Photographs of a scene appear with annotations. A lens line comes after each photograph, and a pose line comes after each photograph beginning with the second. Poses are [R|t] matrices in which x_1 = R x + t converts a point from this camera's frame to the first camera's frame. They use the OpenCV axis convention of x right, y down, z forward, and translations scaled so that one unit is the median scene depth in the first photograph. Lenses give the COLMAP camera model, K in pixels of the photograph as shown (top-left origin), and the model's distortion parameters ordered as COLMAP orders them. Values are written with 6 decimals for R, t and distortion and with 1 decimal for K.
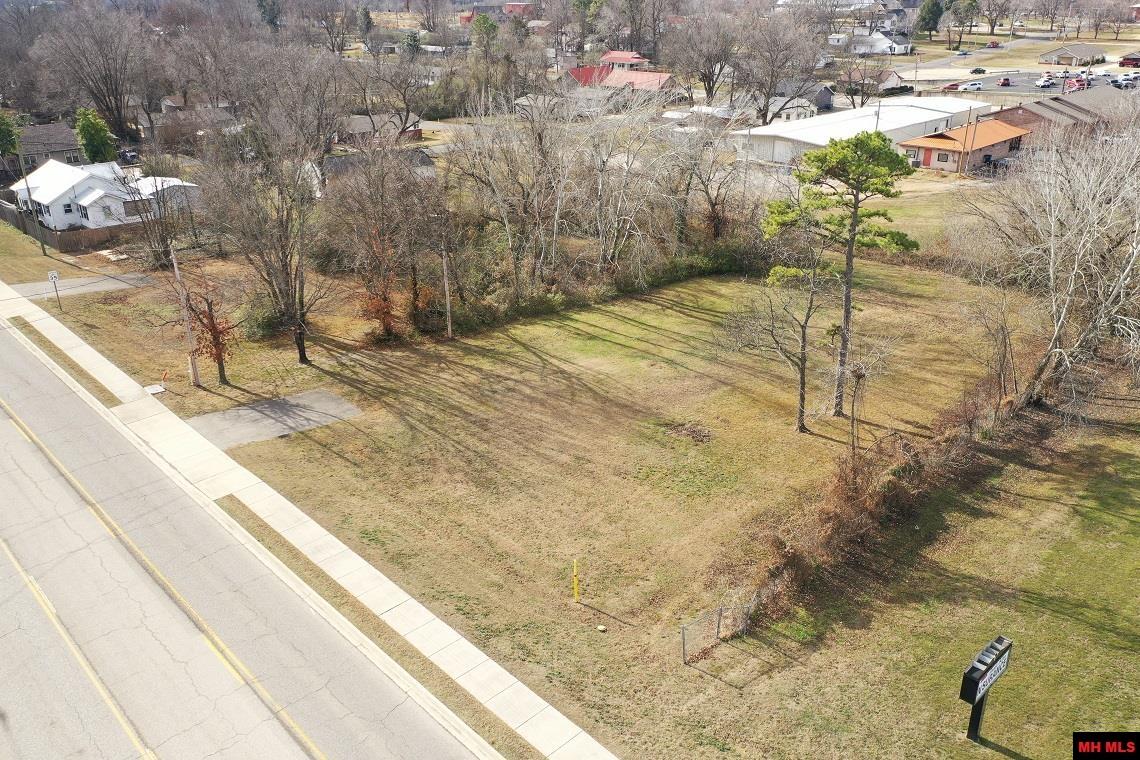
lens RADIAL K [[898.9, 0, 567.2], [0, 898.9, 379.9], [0, 0, 1]] dist [0.002823, 0.000149]
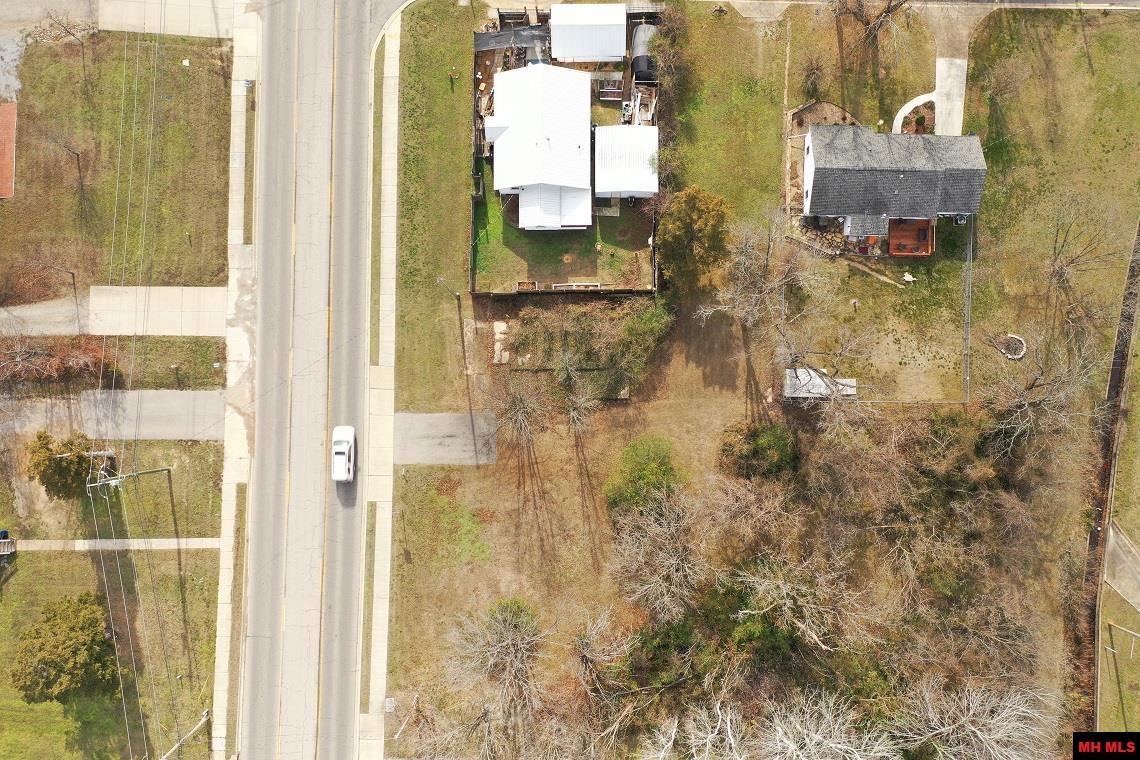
lens RADIAL K [[898.9, 0, 567.2], [0, 898.9, 379.9], [0, 0, 1]] dist [0.002823, 0.000149]
pose [[0.703785, 0.709024, -0.044405, -0.521275], [-0.267414, 0.322310, 0.908078, -1.590862], [0.658161, -0.627218, 0.416440, 0.810791]]
